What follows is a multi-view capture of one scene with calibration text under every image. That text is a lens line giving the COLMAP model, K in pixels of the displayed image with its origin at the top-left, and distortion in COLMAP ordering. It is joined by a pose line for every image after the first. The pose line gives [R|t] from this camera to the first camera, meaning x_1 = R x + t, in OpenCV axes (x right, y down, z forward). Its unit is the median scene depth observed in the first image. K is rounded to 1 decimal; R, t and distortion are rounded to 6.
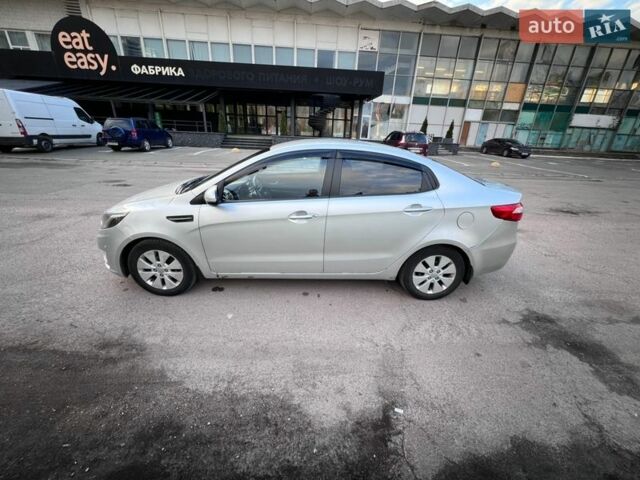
lens RADIAL K [[255.6, 0, 318.8], [0, 255.6, 239.7], [0, 0, 1]] dist [-0.003298, 0.001285]
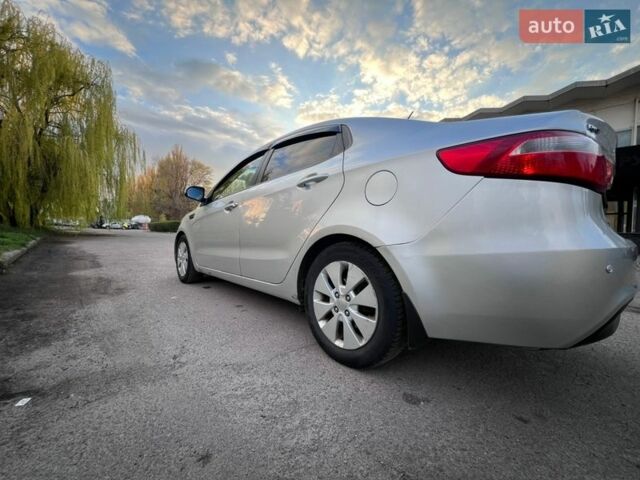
lens RADIAL K [[255.6, 0, 318.9], [0, 255.6, 239.5], [0, 0, 1]] dist [-0.003298, 0.001285]
pose [[0.673251, -0.002368, -0.739410, 0.170285], [-0.293127, 0.917205, -0.269836, 0.036661], [0.678829, 0.398409, 0.616815, 0.129733]]
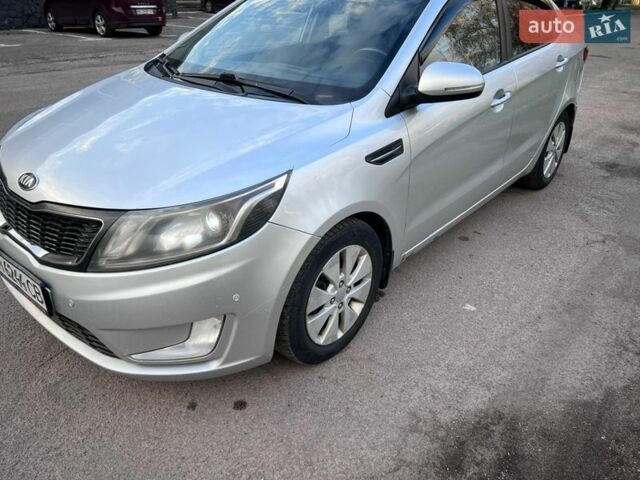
lens RADIAL K [[481.1, 0, 319.3], [0, 481.1, 243.6], [0, 0, 1]] dist [0.054627, -0.060682]
pose [[0.662711, -0.368715, 0.651815, -0.234520], [0.300543, 0.928172, 0.219477, -0.029819], [-0.685921, 0.050449, 0.725925, 0.092127]]
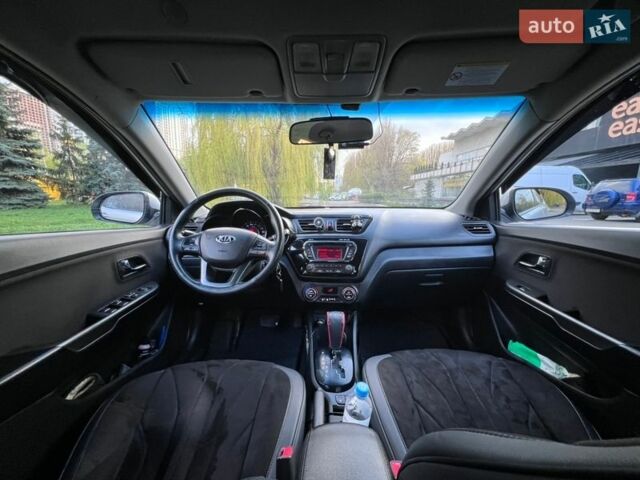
lens RADIAL K [[254.9, 0, 319.4], [0, 254.9, 238.6], [0, 0, 1]] dist [0.000493, -0.000539]
pose [[-0.028325, 0.118774, -0.992517, 0.022033], [-0.392362, 0.911907, 0.120325, -0.060048], [0.919375, 0.392835, 0.020772, 0.249233]]
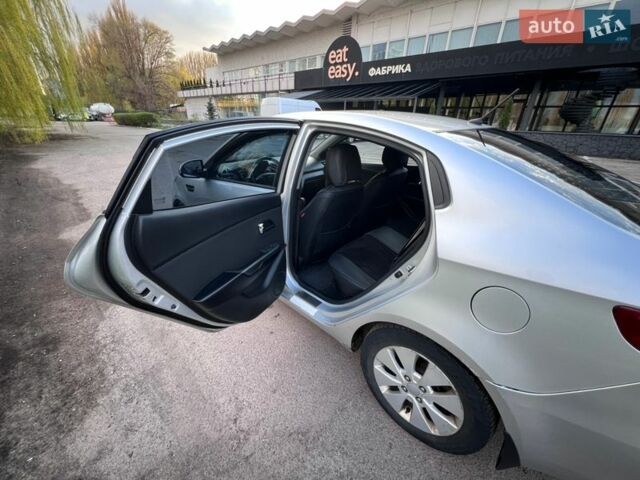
lens RADIAL K [[255.6, 0, 319.0], [0, 255.6, 239.4], [0, 0, 1]] dist [-0.003298, 0.001285]
pose [[0.702007, 0.278290, -0.655546, 0.119909], [-0.273028, 0.955326, 0.113174, -0.027913], [0.657755, 0.099533, 0.746626, 0.109112]]
